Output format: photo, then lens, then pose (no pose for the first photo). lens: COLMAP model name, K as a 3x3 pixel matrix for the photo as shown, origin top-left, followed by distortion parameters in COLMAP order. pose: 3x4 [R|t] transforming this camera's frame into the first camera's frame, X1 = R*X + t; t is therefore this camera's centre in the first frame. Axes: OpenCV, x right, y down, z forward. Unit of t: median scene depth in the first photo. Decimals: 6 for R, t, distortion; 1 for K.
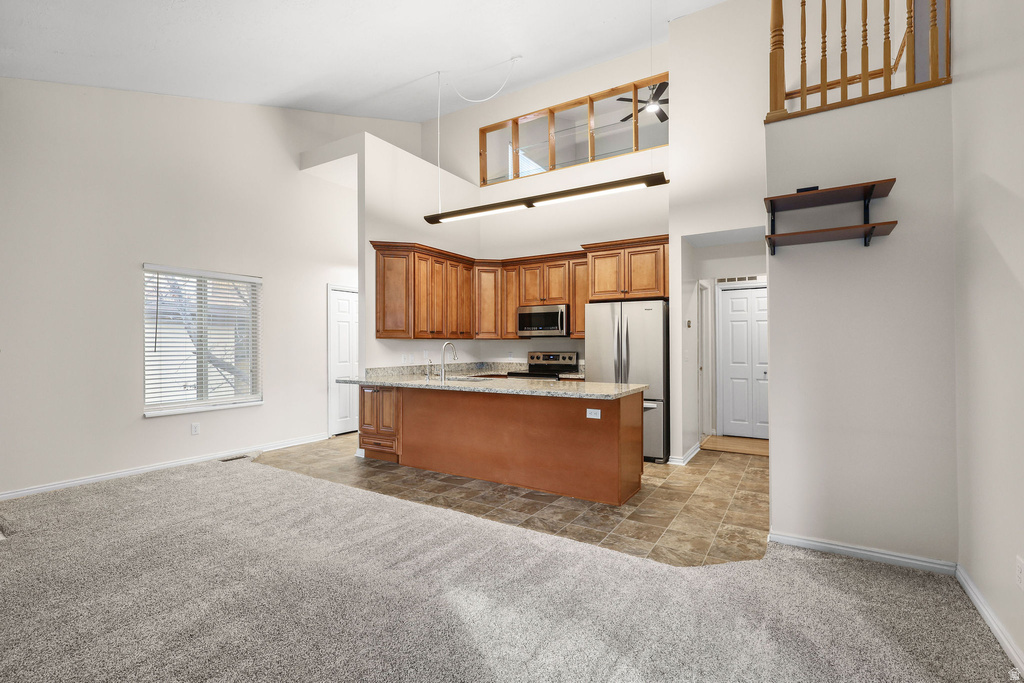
lens RADIAL K [[466.2, 0, 507.9], [0, 466.2, 341.7], [0, 0, 1]] dist [-0.001074, 0.000244]
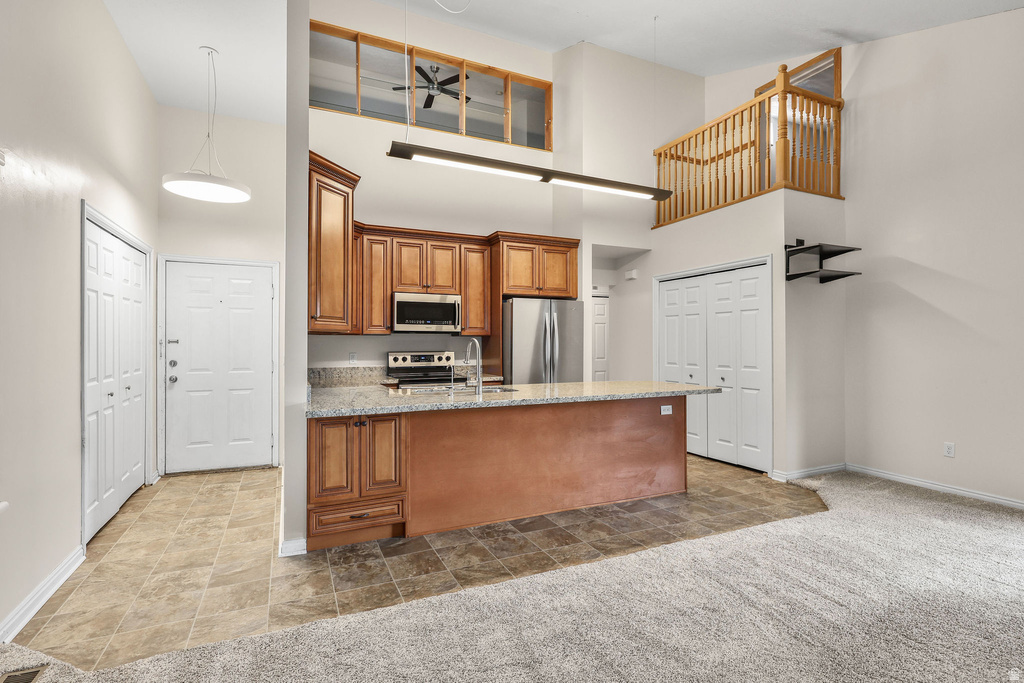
lens RADIAL K [[486.4, 0, 509.0], [0, 486.4, 341.0], [0, 0, 1]] dist [-0.001998, -0.000413]
pose [[0.549650, 0.006105, 0.835373, -0.629749], [-0.008018, 0.999966, -0.002032, 0.004983], [-0.835356, -0.005581, 0.549680, 0.487639]]
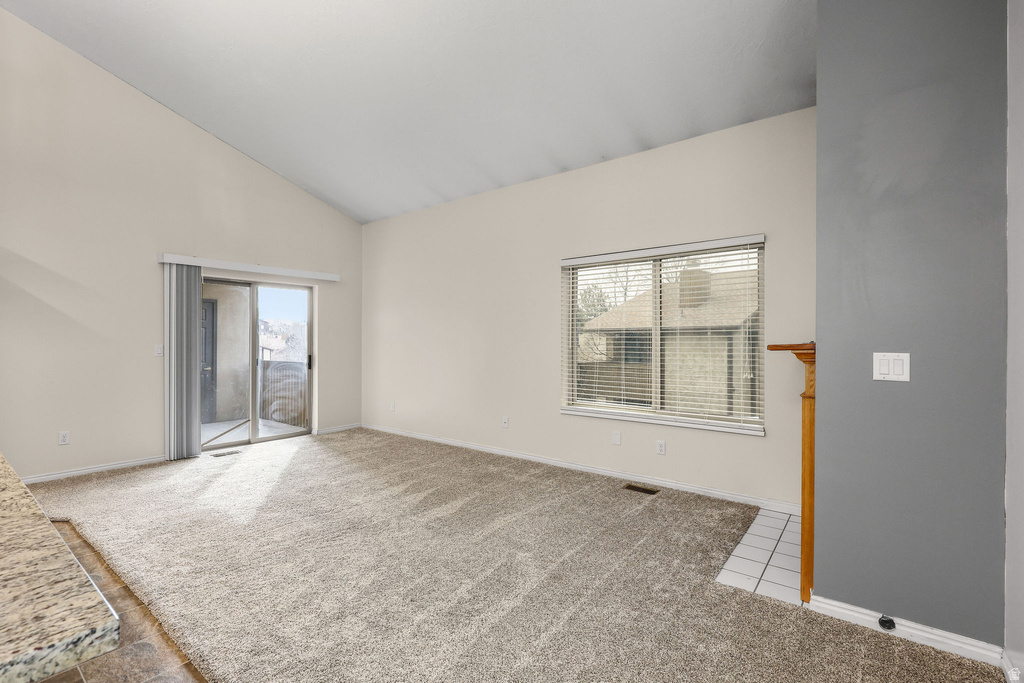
lens RADIAL K [[466.2, 0, 503.5], [0, 466.2, 343.3], [0, 0, 1]] dist [-0.001074, 0.000244]
pose [[-0.994096, 0.000968, 0.108499, -0.446783], [0.000884, 0.999999, -0.000818, 0.007199], [-0.108500, -0.000718, -0.994096, 1.023279]]
